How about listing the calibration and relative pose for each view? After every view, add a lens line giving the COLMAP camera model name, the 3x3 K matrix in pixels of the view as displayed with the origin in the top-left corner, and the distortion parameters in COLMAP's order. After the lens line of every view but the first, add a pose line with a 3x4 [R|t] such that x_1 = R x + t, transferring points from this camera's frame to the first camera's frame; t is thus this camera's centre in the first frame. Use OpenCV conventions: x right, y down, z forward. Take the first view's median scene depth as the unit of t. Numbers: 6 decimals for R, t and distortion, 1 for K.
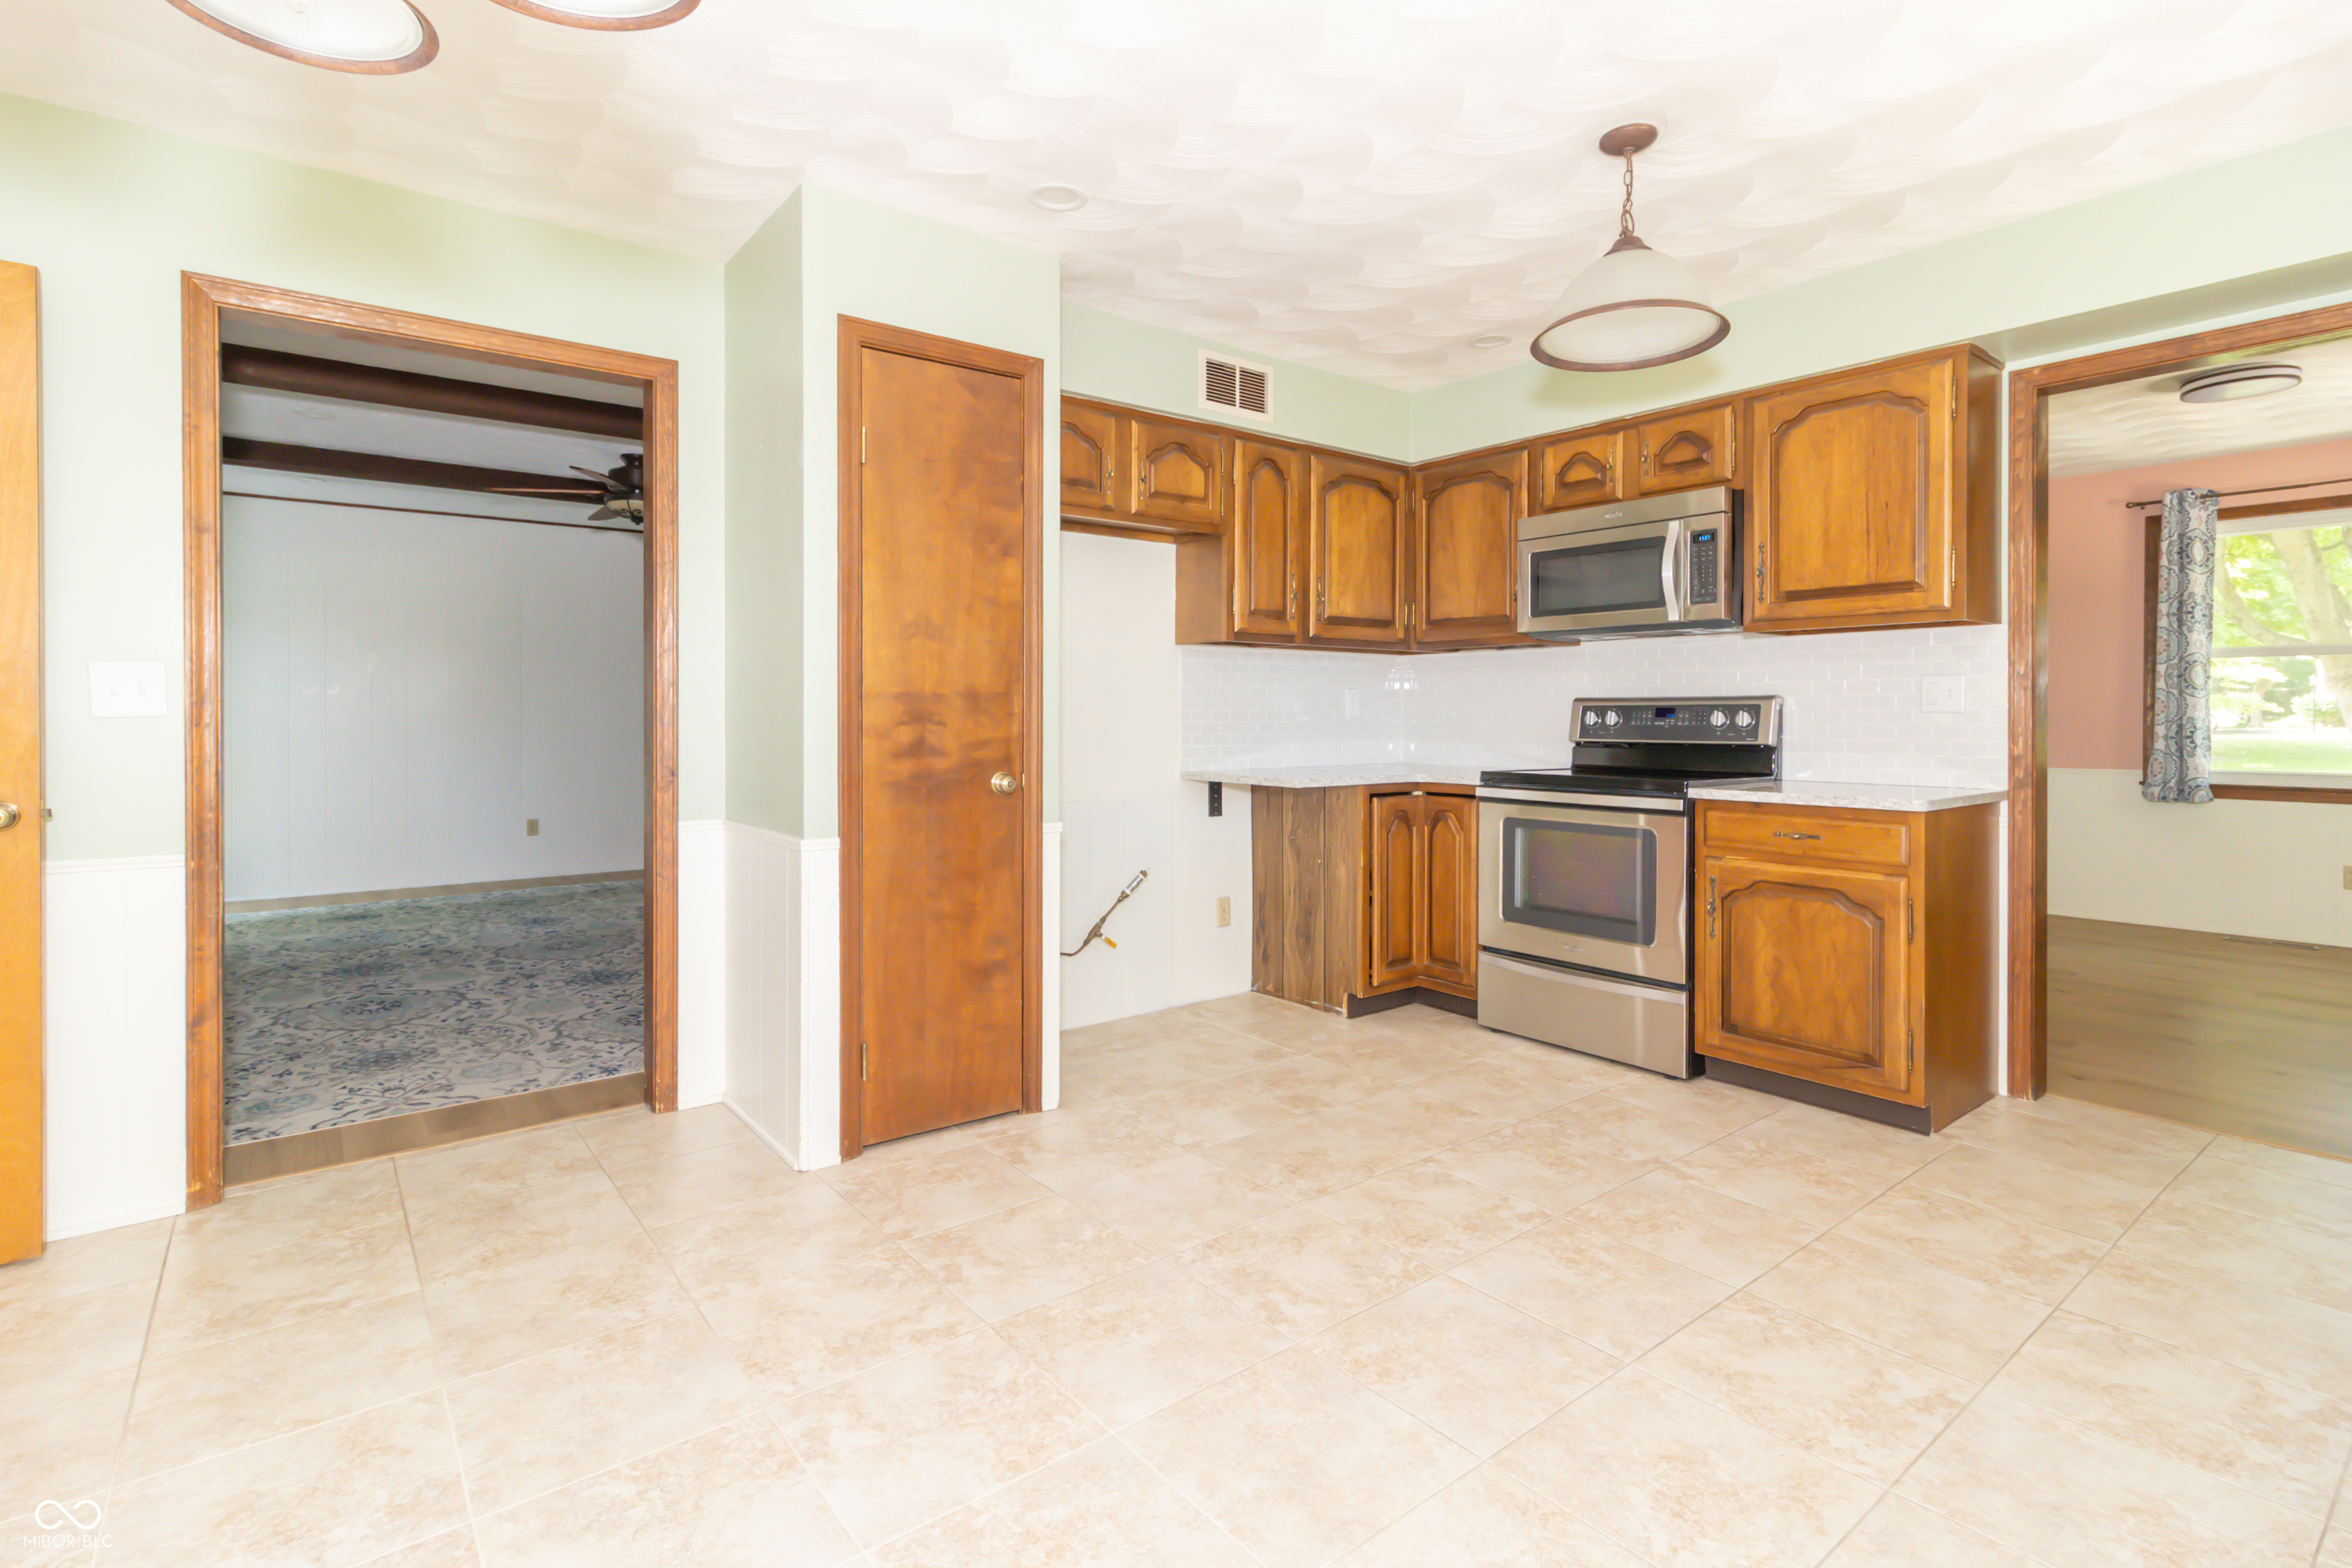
lens RADIAL K [[1120.0, 0, 1185.0], [0, 1120.0, 720.1], [0, 0, 1]] dist [-0.001057, -0.000328]
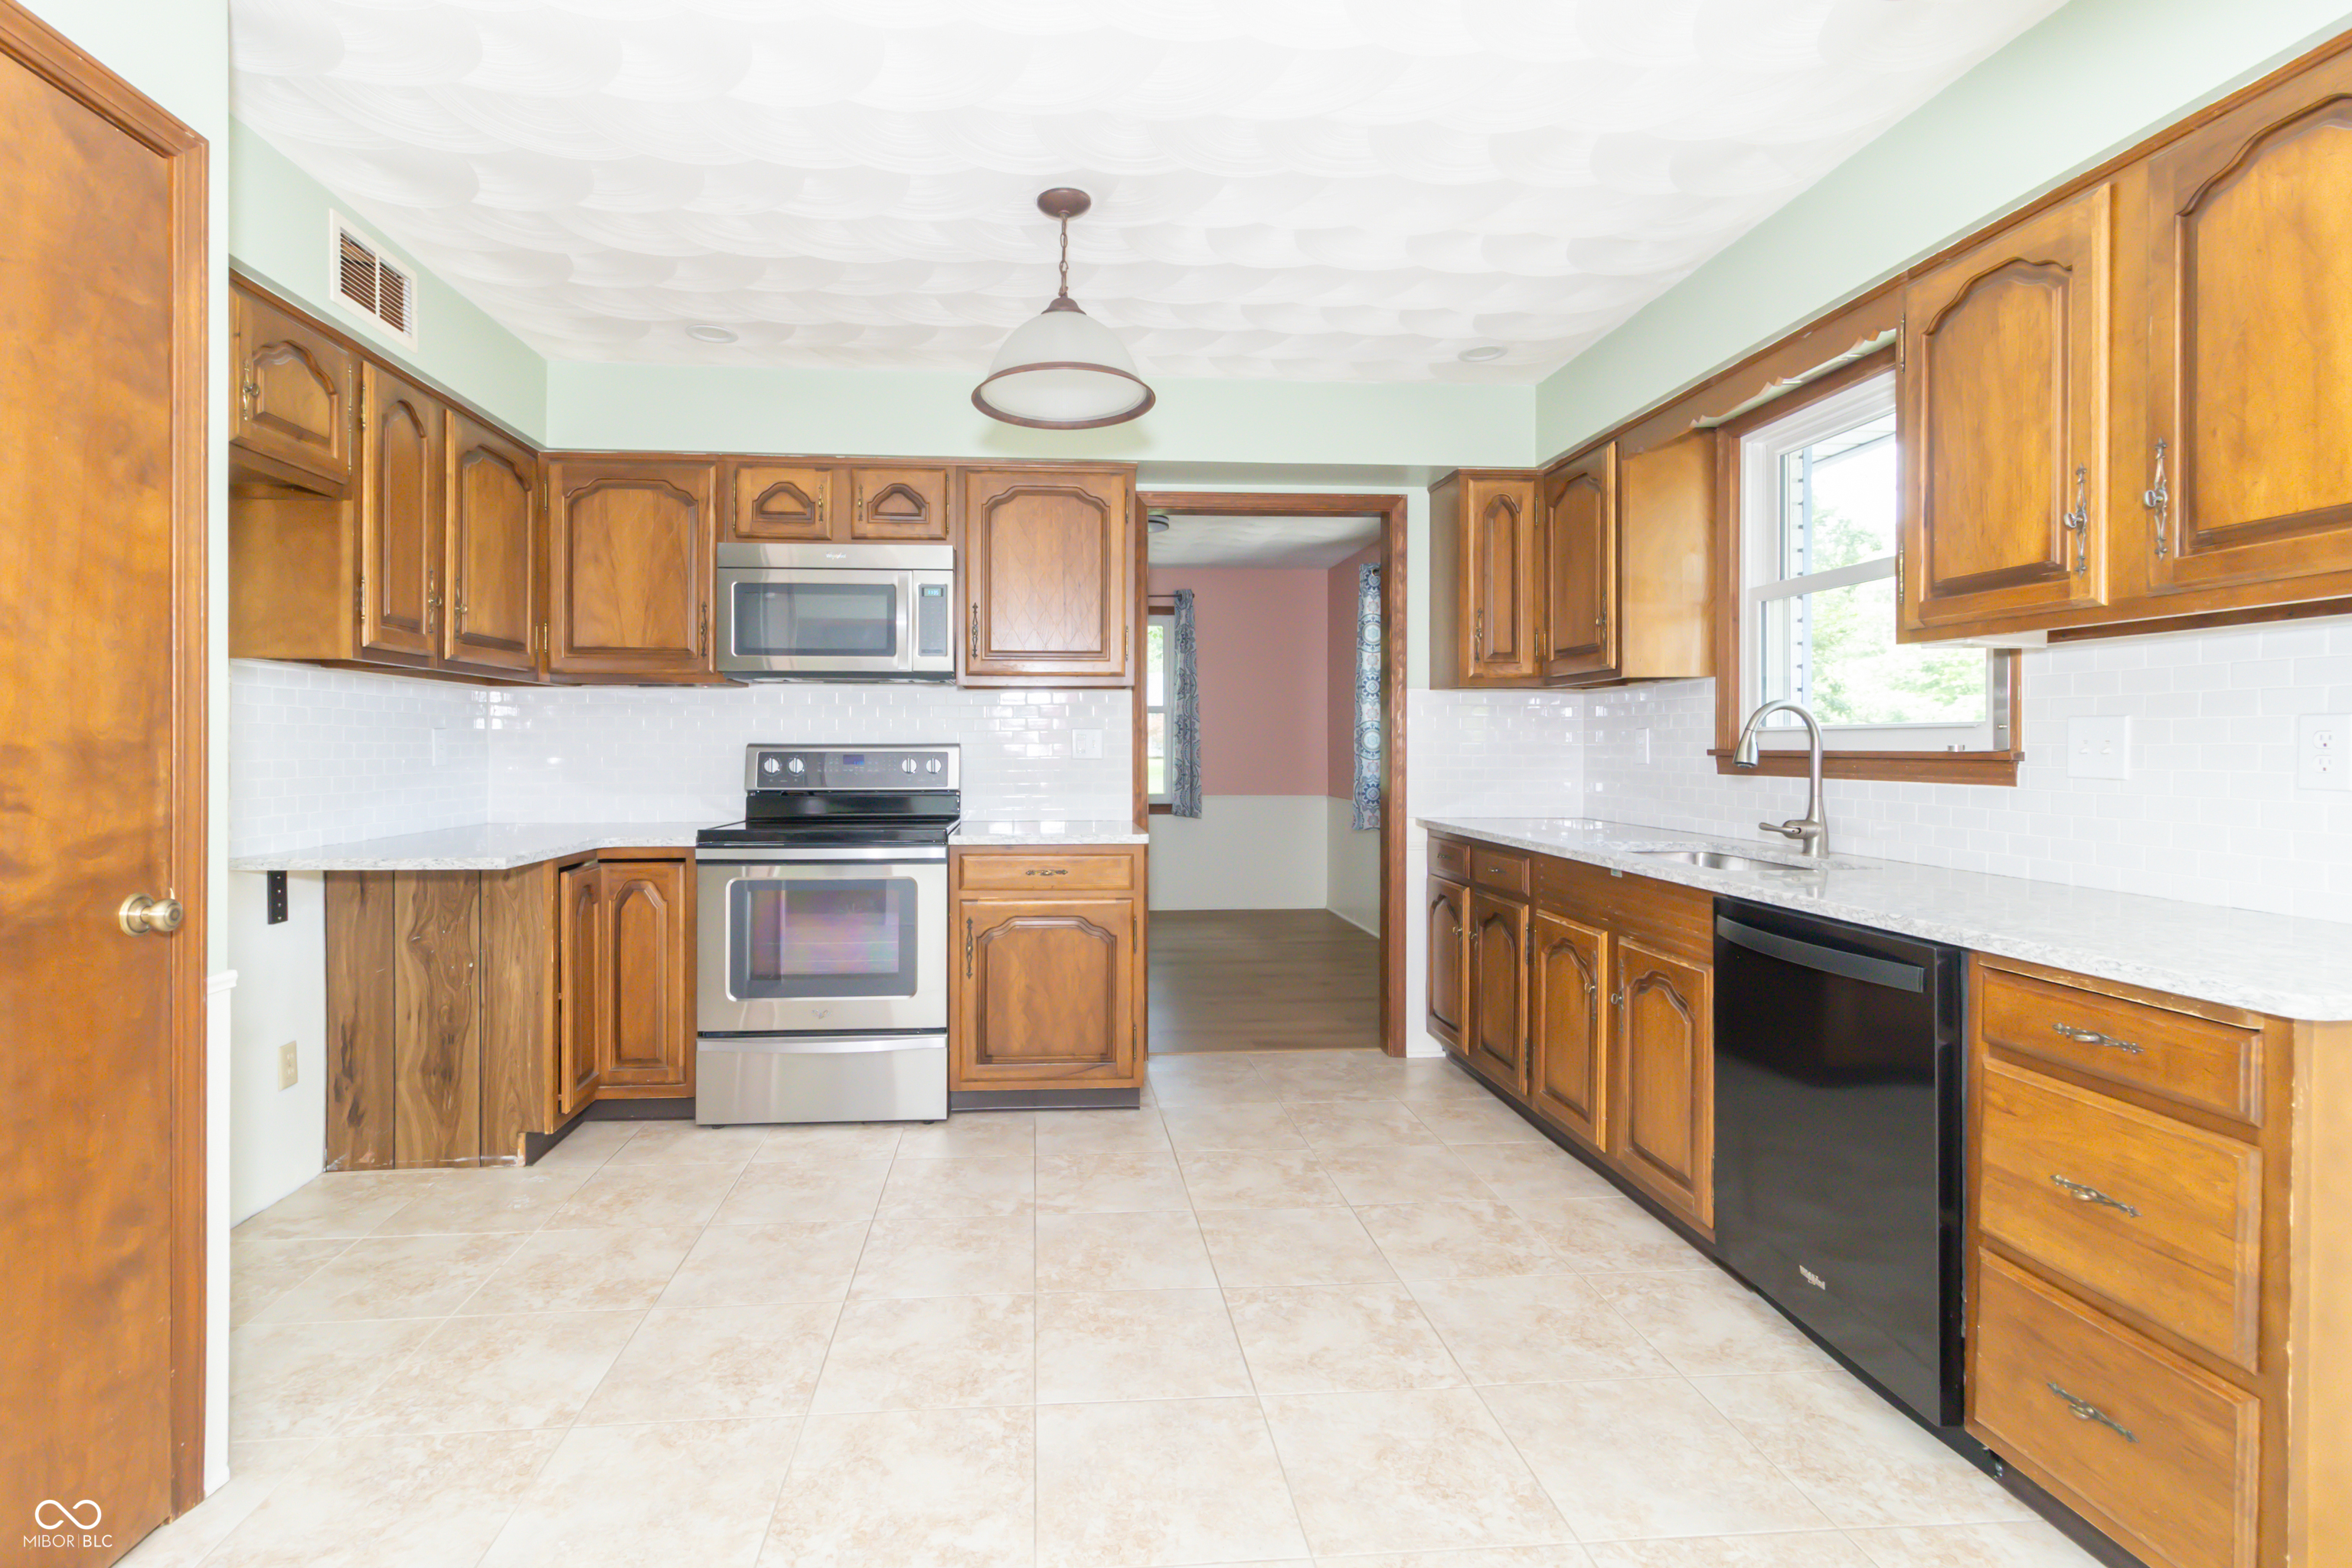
lens RADIAL K [[1112.1, 0, 1111.1], [0, 1112.1, 750.0], [0, 0, 1]] dist [0.001345, -0.000129]
pose [[0.562924, -0.002764, 0.826504, -0.314440], [0.003887, 0.999992, 0.000696, -0.018365], [-0.826500, 0.002821, 0.562930, 0.304953]]
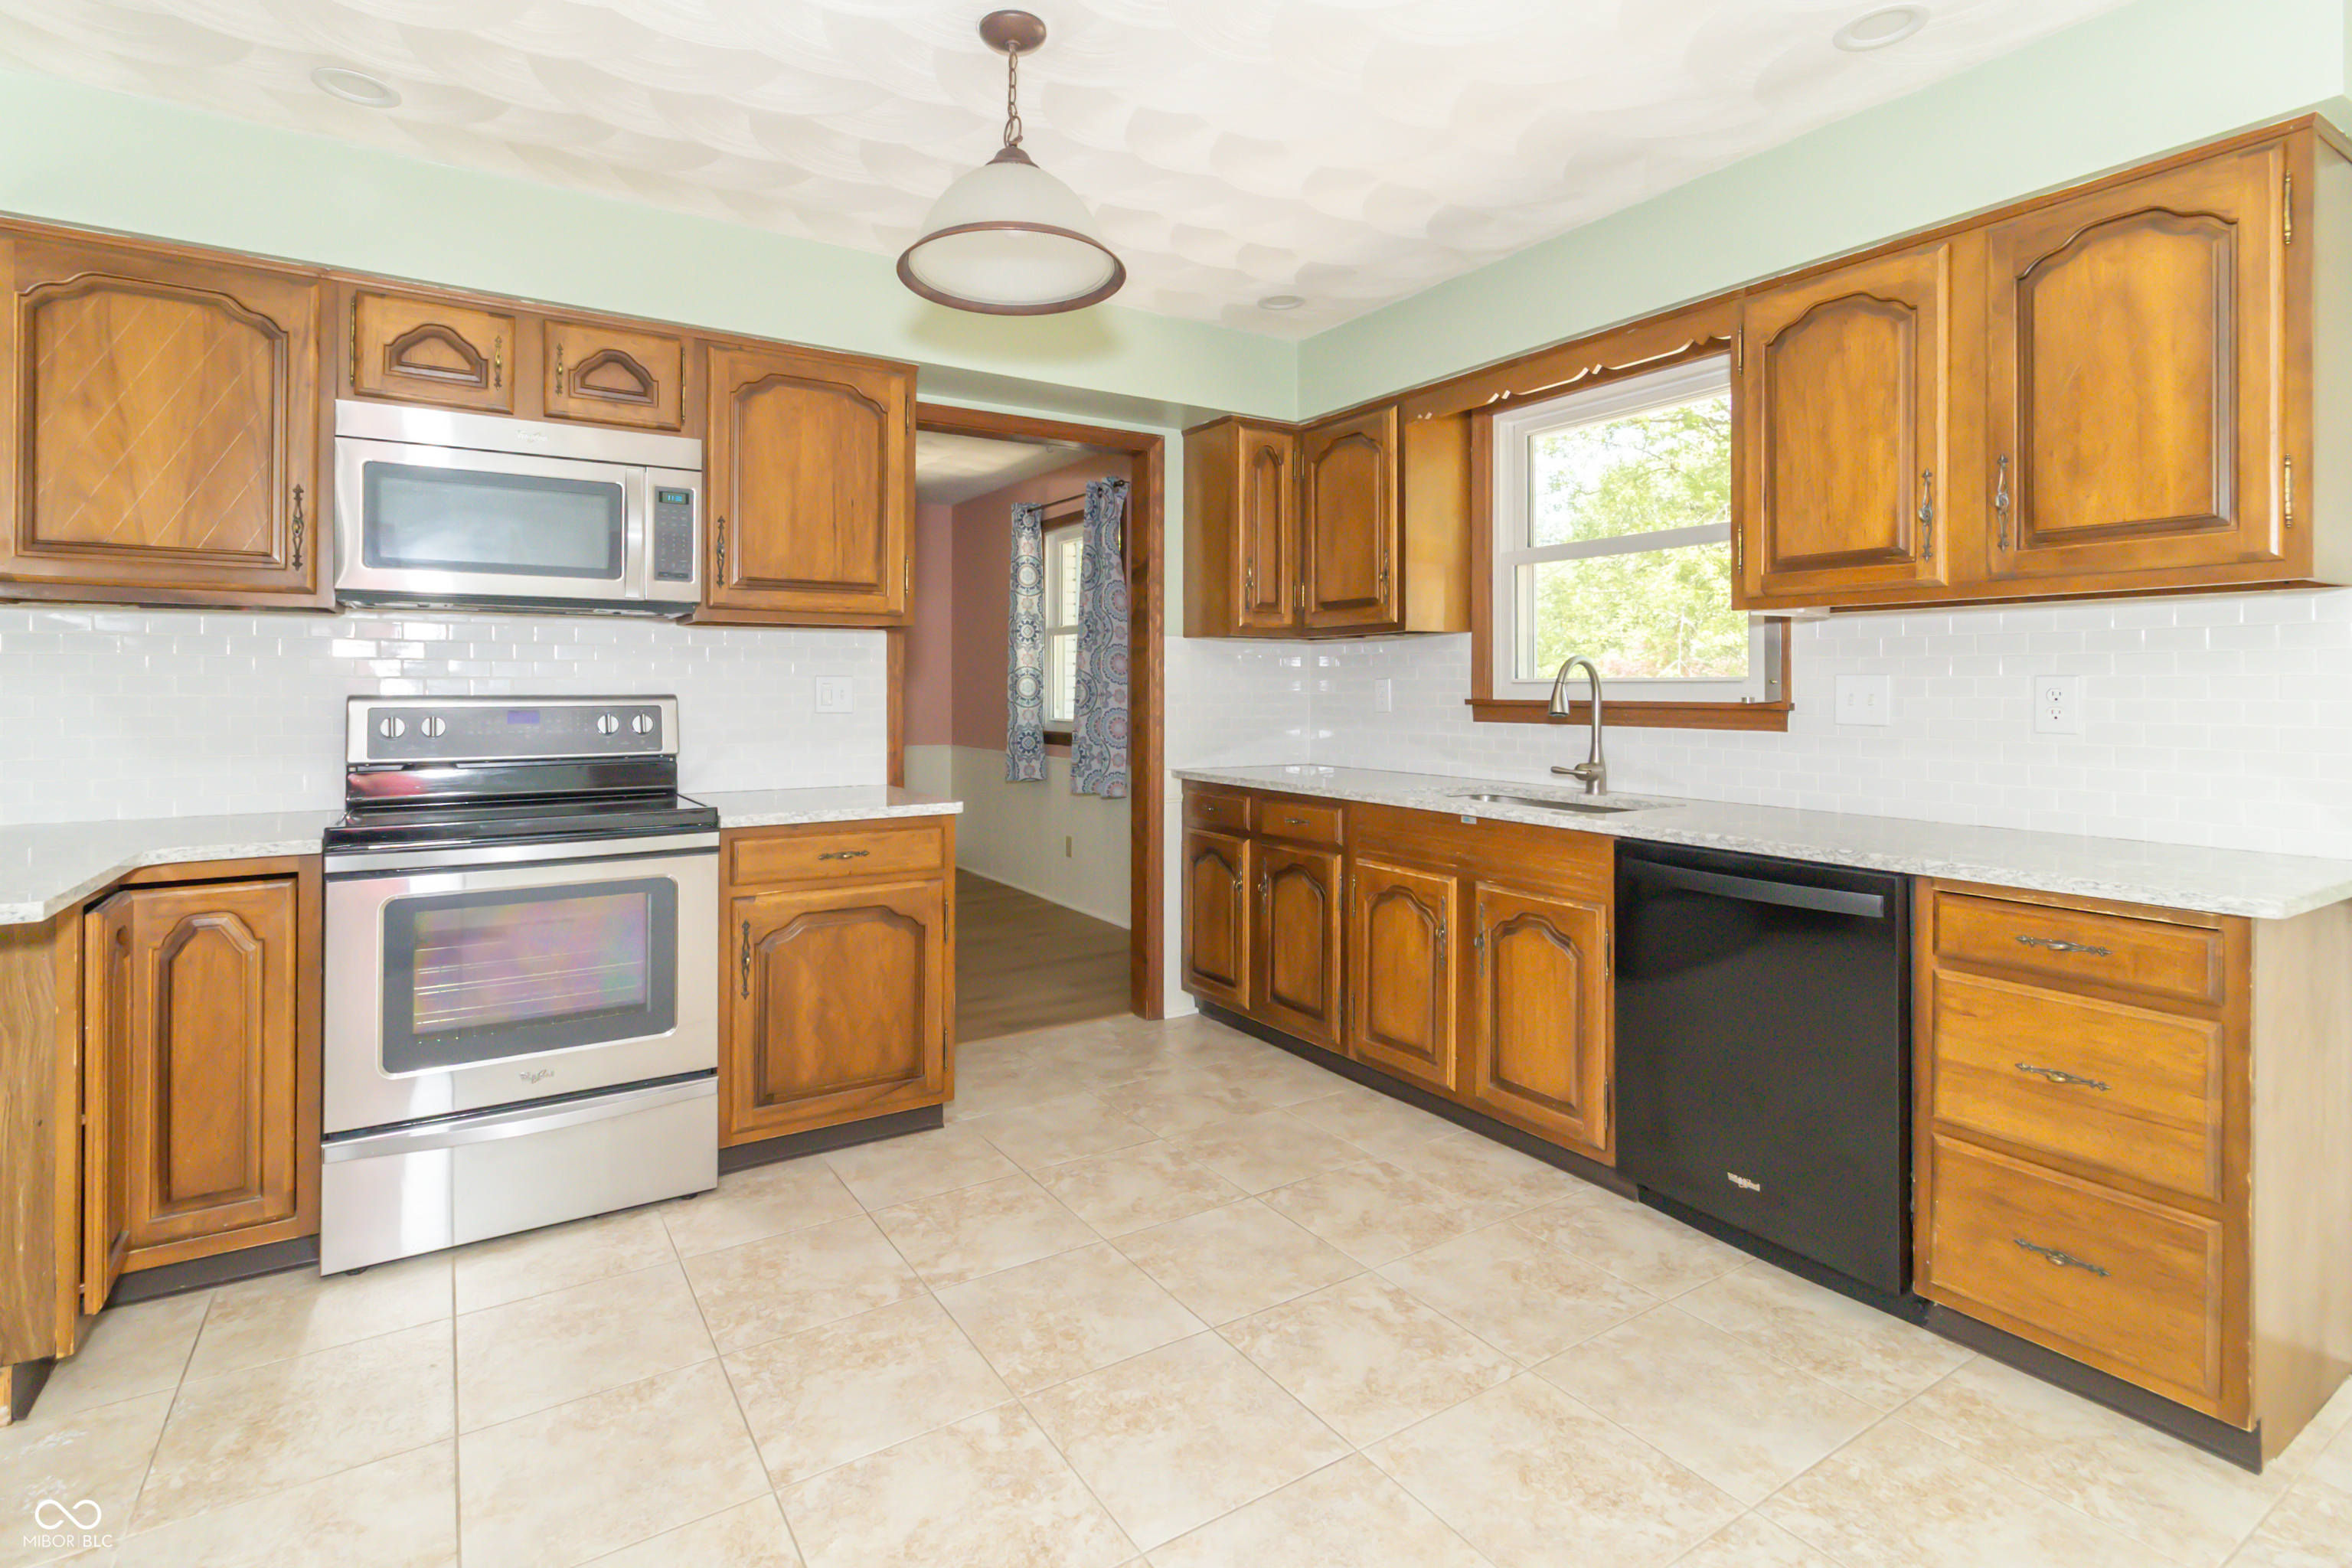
lens RADIAL K [[1131.9, 0, 1152.8], [0, 1131.9, 681.8], [0, 0, 1]] dist [0.001076, 0.000582]
pose [[0.106382, 0.006142, 0.994306, -0.316219], [0.005199, 0.999964, -0.006733, -0.027405], [-0.994312, 0.005886, 0.106346, 0.618893]]
